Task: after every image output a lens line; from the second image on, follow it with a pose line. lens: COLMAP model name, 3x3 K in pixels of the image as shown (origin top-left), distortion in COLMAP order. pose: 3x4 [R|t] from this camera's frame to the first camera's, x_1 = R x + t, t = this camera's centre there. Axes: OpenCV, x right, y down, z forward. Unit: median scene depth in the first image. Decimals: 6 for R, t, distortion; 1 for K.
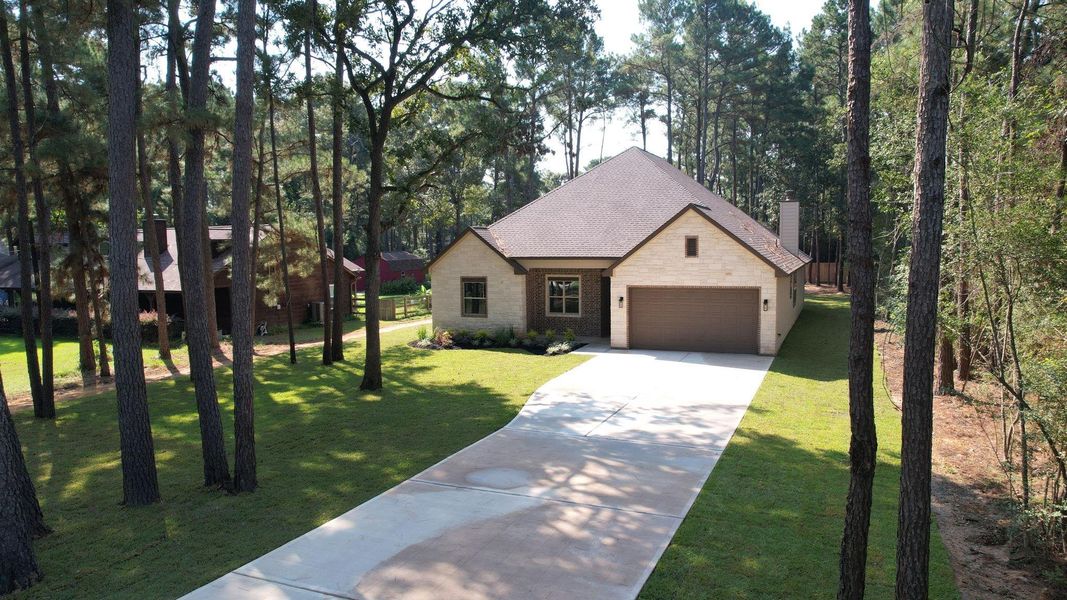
lens RADIAL K [[720.2, 0, 533.5], [0, 720.2, 300.0], [0, 0, 1]] dist [-0.053283, 0.000215]
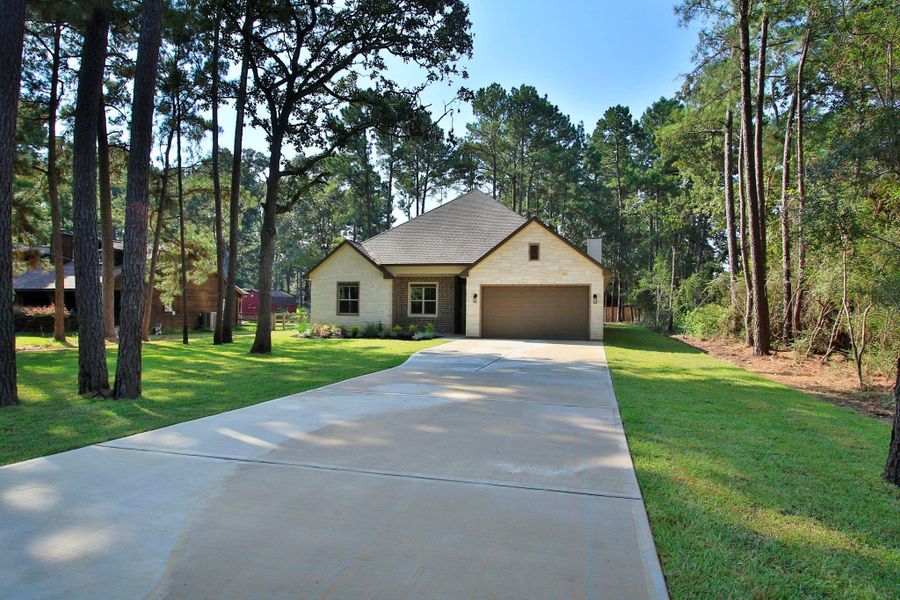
lens RADIAL K [[531.2, 0, 450.0], [0, 531.2, 300.0], [0, 0, 1]] dist [-0.044433, 0.000488]
pose [[0.989701, 0.026301, 0.140711, -0.045763], [-0.012641, 0.995193, -0.097110, 0.094251], [-0.142589, 0.094331, 0.985277, 0.133692]]
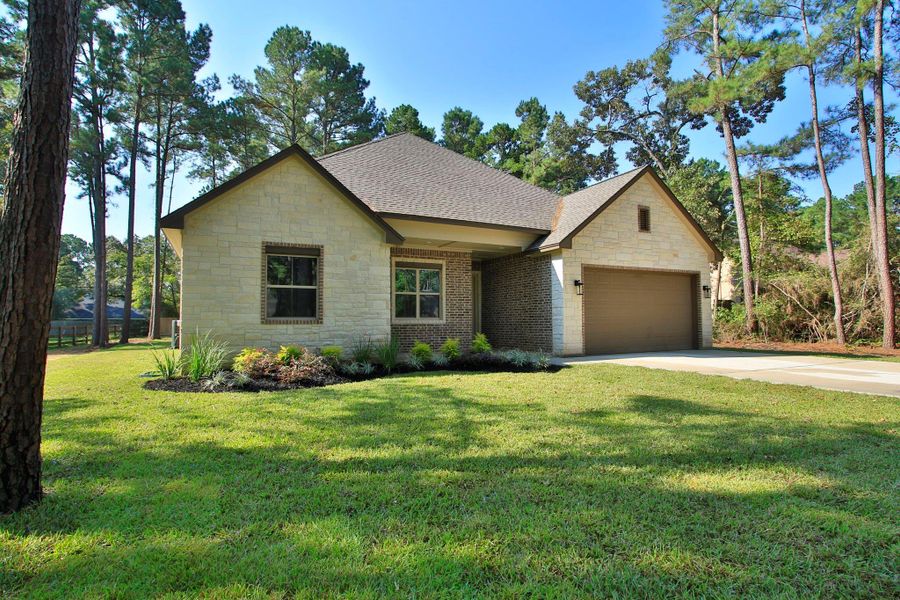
lens RADIAL K [[456.5, 0, 450.0], [0, 456.5, 300.0], [0, 0, 1]] dist [-0.017225, 0.000287]
pose [[0.640787, 0.043383, 0.766492, -0.299649], [0.059074, 0.992656, -0.105569, 0.055257], [-0.765443, 0.112928, 0.633518, 0.832416]]
